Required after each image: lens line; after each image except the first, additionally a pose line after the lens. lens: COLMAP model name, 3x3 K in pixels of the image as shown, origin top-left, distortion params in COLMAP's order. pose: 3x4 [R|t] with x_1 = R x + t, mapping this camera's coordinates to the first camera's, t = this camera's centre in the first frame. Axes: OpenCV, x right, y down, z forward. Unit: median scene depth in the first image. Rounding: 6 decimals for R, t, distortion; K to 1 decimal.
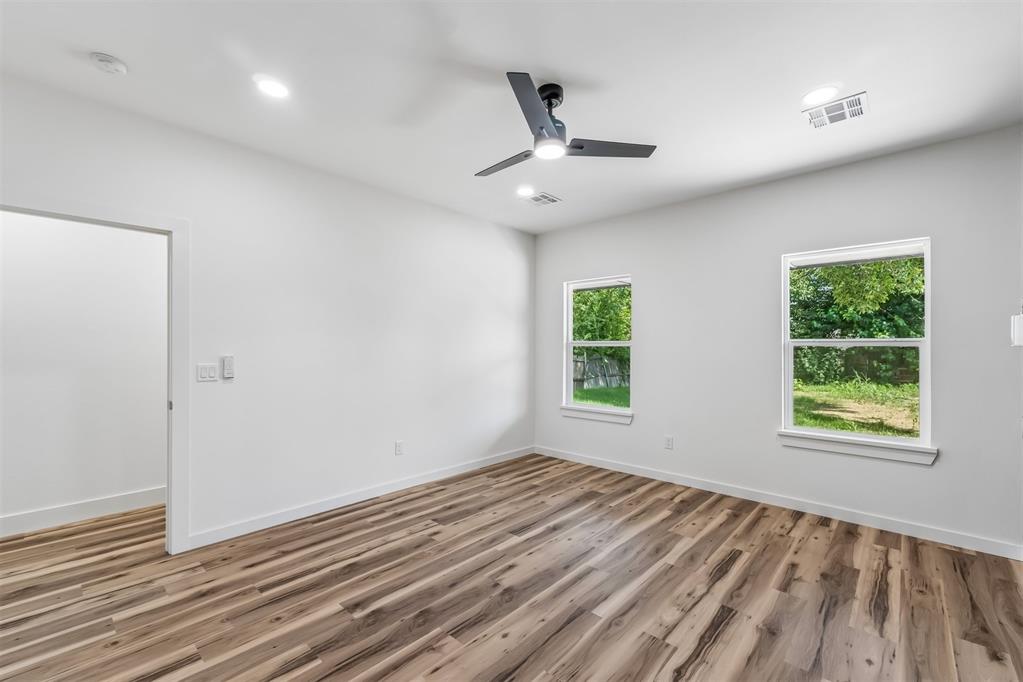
lens RADIAL K [[438.6, 0, 512.3], [0, 438.6, 345.7], [0, 0, 1]] dist [0.001101, 0.000457]
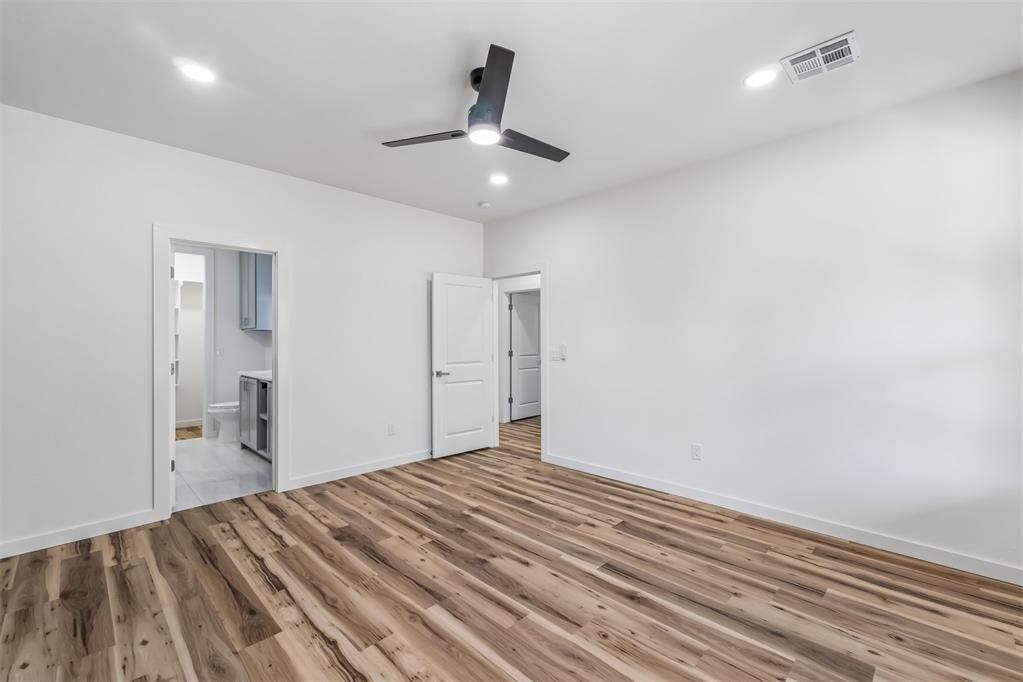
lens RADIAL K [[438.6, 0, 512.5], [0, 438.6, 338.8], [0, 0, 1]] dist [0.001101, 0.000457]
pose [[-0.051494, -0.002622, -0.998670, 0.903180], [0.005525, 0.999980, -0.002911, 0.006955], [0.998658, -0.005668, -0.051479, 0.949478]]
